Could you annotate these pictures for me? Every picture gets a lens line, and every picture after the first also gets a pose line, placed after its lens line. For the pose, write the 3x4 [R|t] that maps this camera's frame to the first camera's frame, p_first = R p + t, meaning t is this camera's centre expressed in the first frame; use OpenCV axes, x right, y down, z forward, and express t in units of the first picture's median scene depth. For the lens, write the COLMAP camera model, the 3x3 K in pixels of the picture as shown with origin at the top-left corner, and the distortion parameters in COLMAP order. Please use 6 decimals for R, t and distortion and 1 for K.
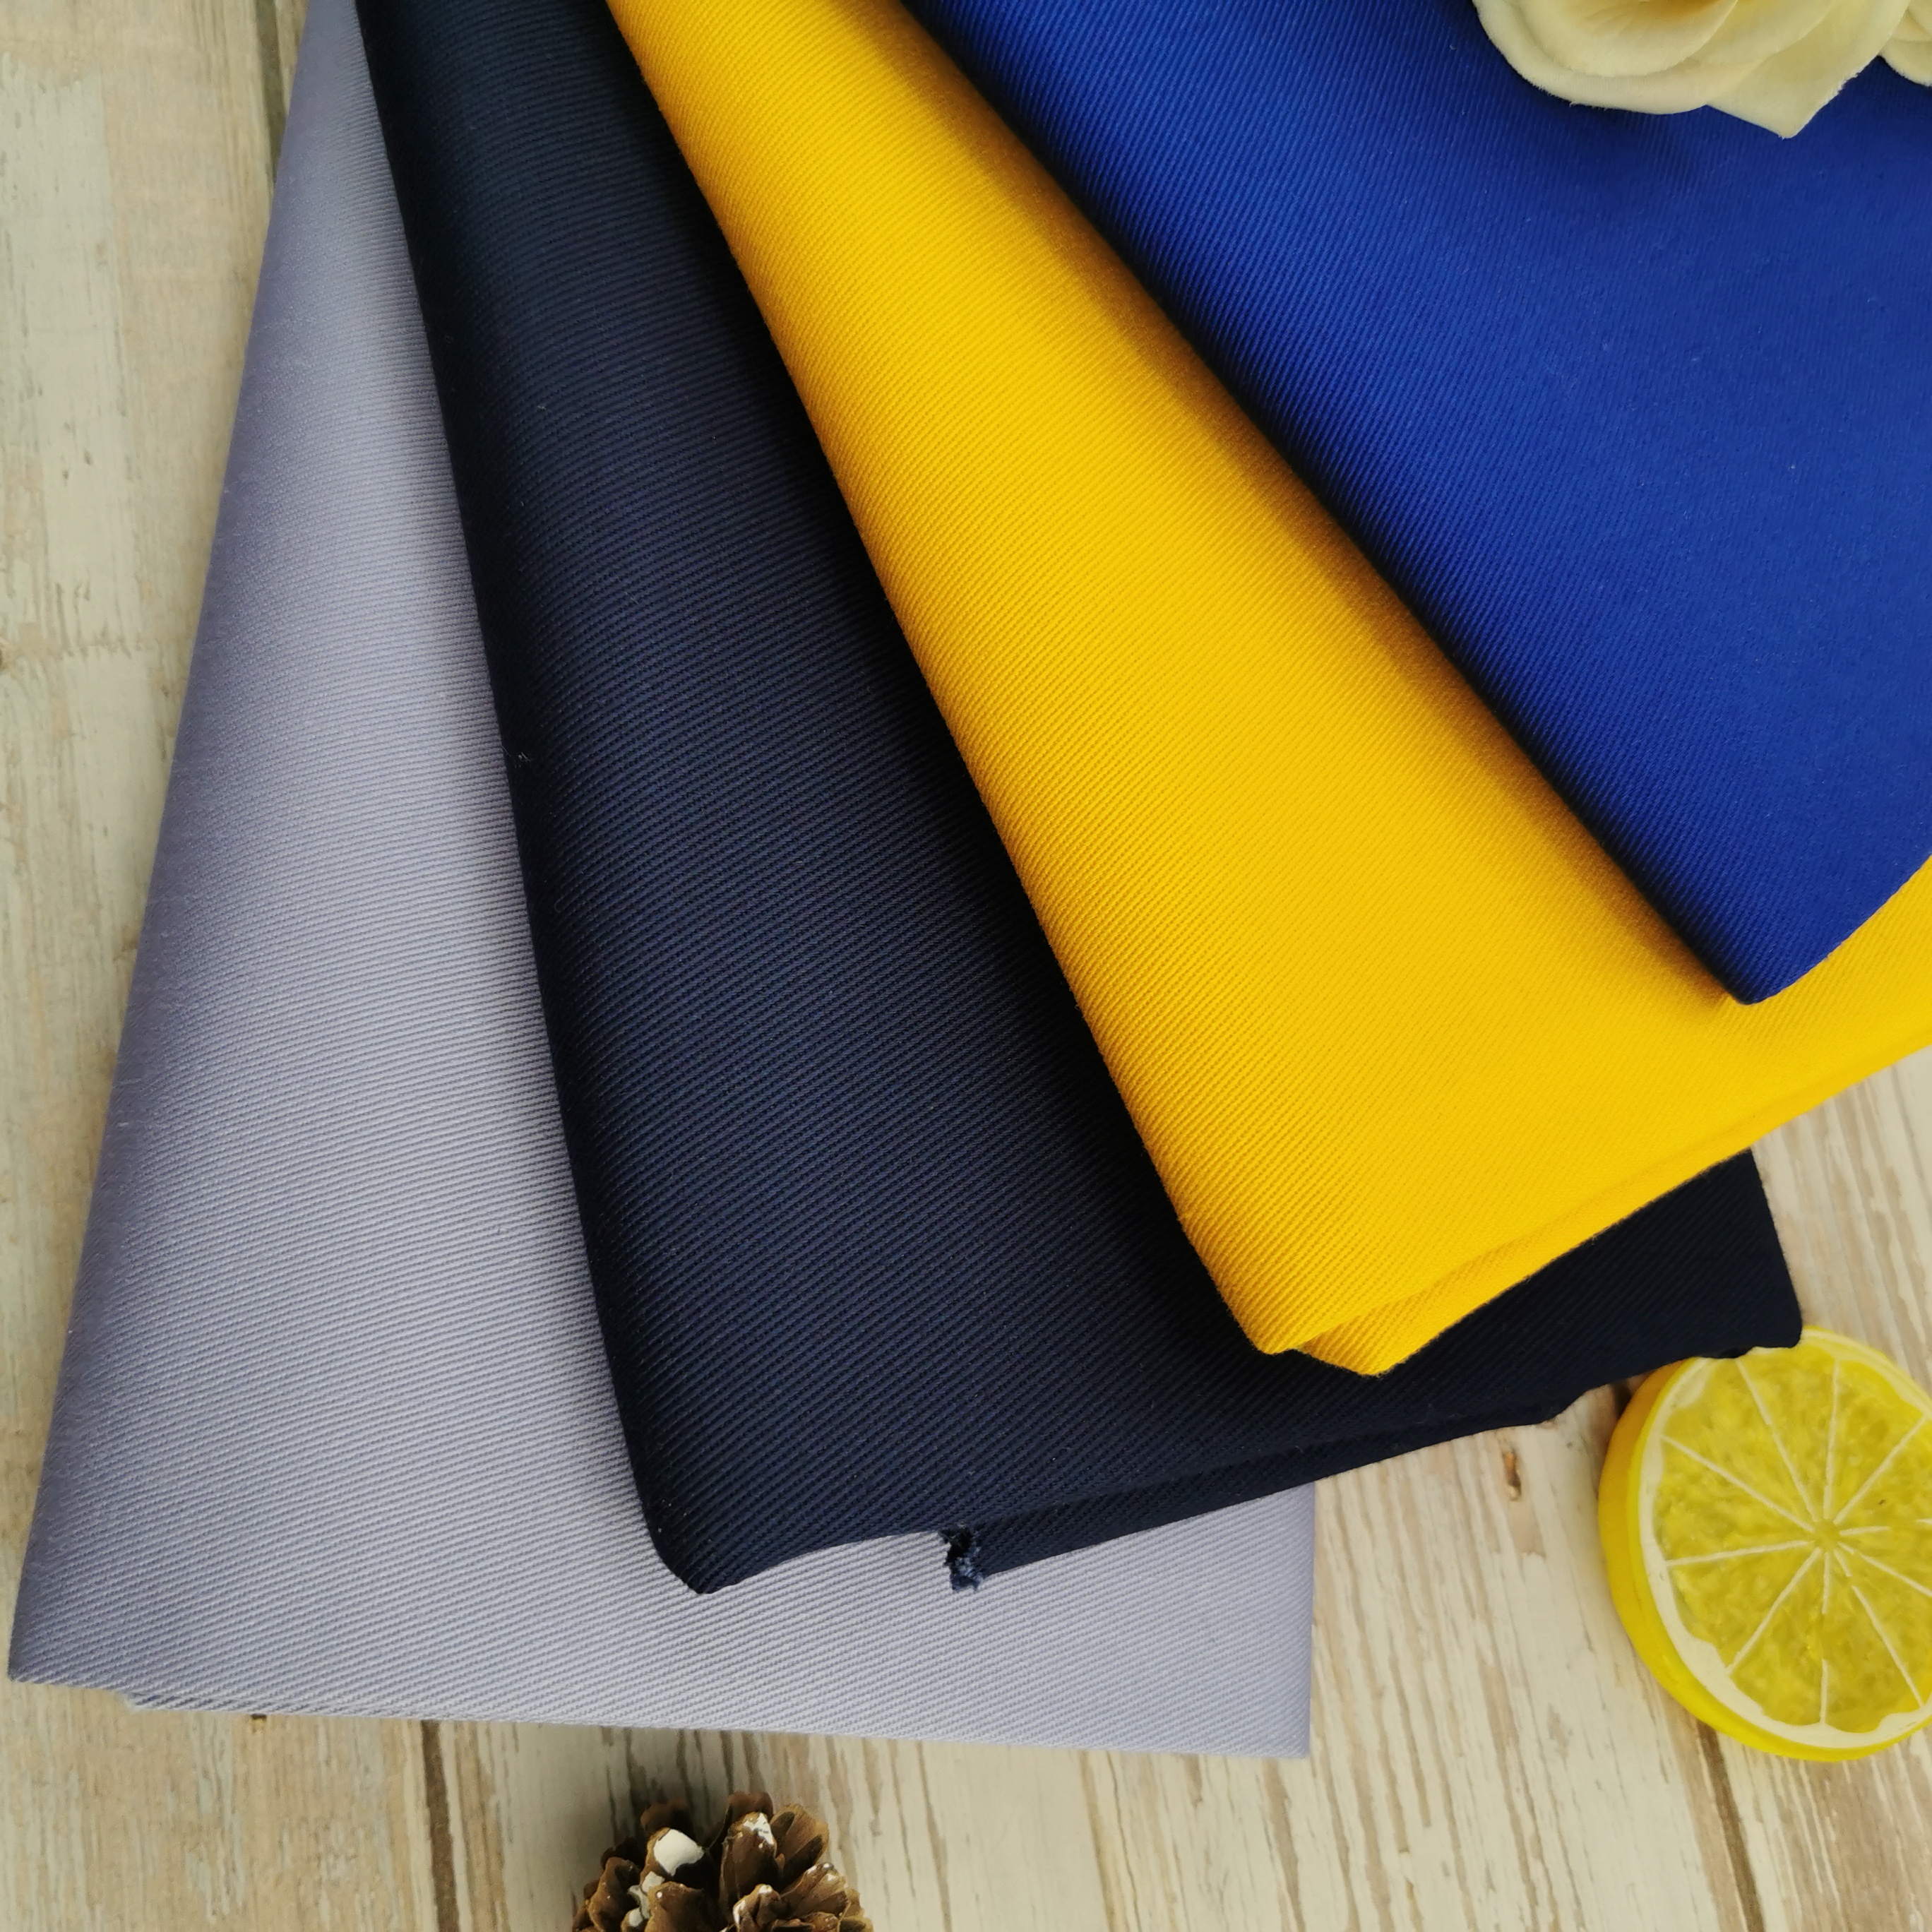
lens RADIAL K [[2065.7, 0, 966.0], [0, 2065.7, 966.0], [0, 0, 1]] dist [0.000765, -0.044249]
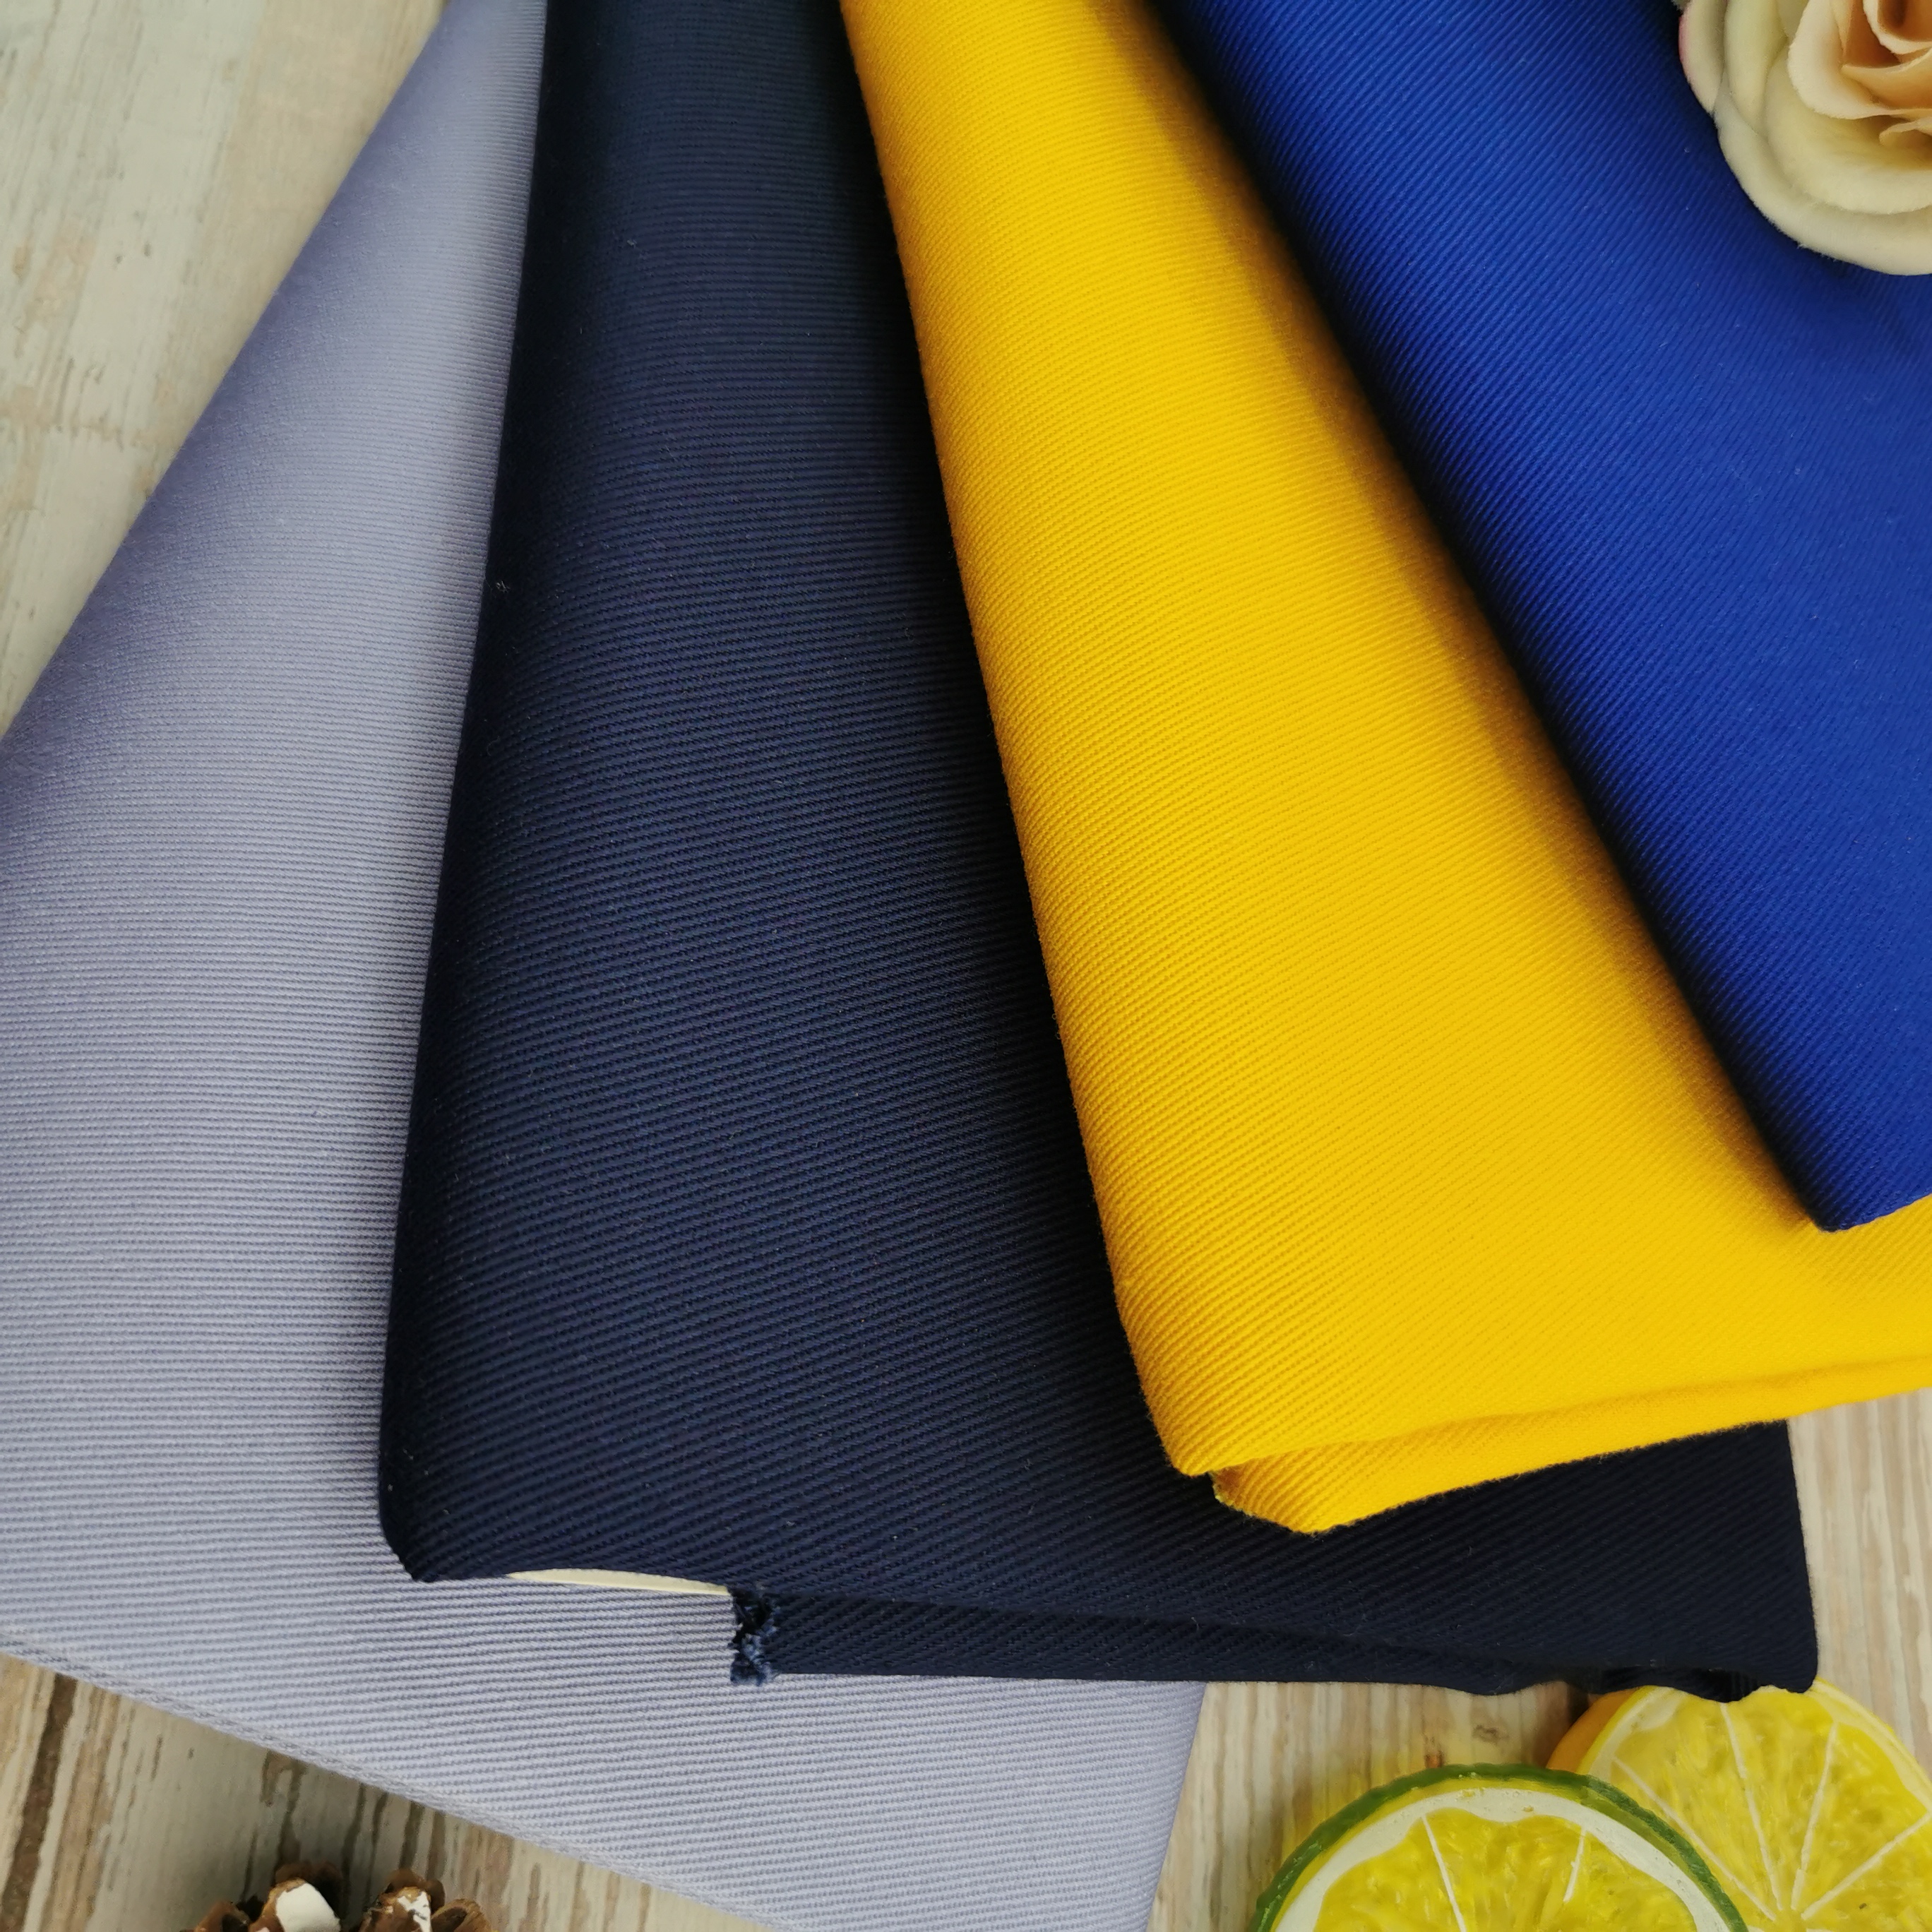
lens RADIAL K [[2076.1, 0, 966.0], [0, 2076.1, 966.0], [0, 0, 1]] dist [-0.000468, -0.050965]
pose [[0.970677, 0.238503, -0.030054, 0.038644], [-0.240015, 0.954591, -0.176488, 0.154772], [-0.013403, 0.178527, 0.983844, 0.162988]]
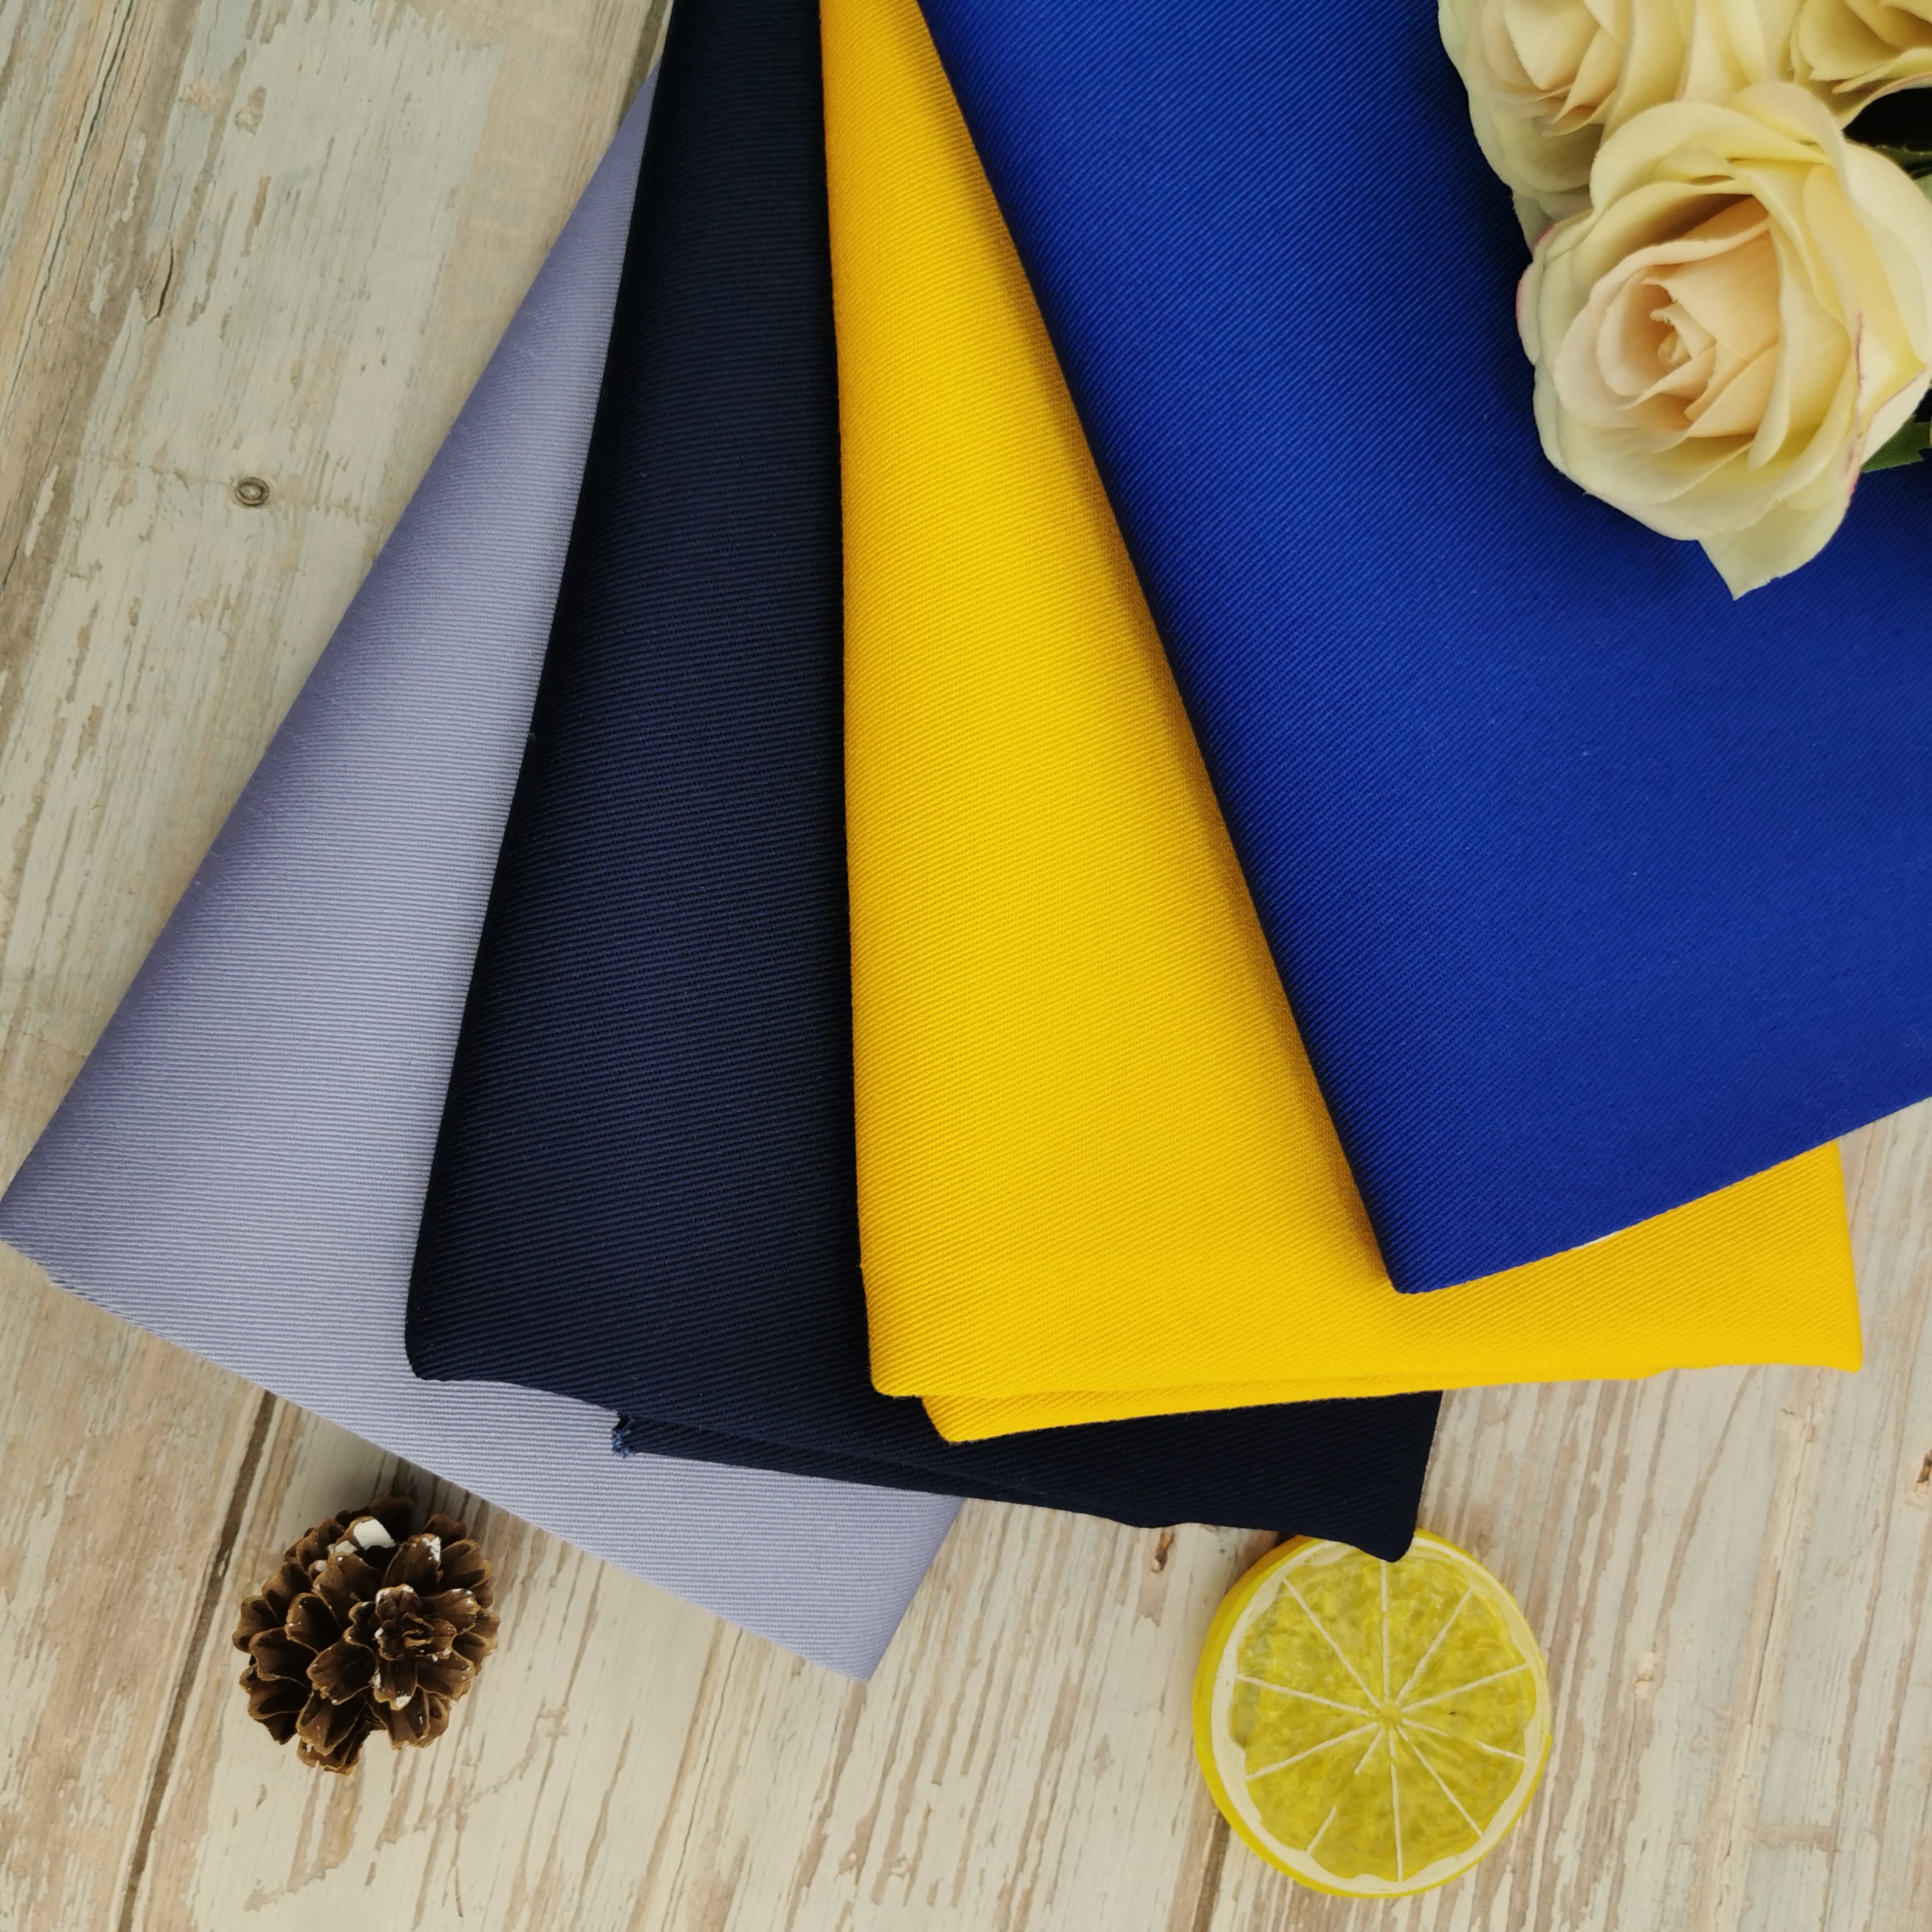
lens RADIAL K [[2040.8, 0, 966.0], [0, 2040.8, 966.0], [0, 0, 1]] dist [0.000936, -0.030020]
pose [[0.904584, 0.376466, -0.200004, 0.331126], [-0.350876, 0.923966, 0.152224, -0.250910], [0.242105, -0.067523, 0.967898, -0.174161]]
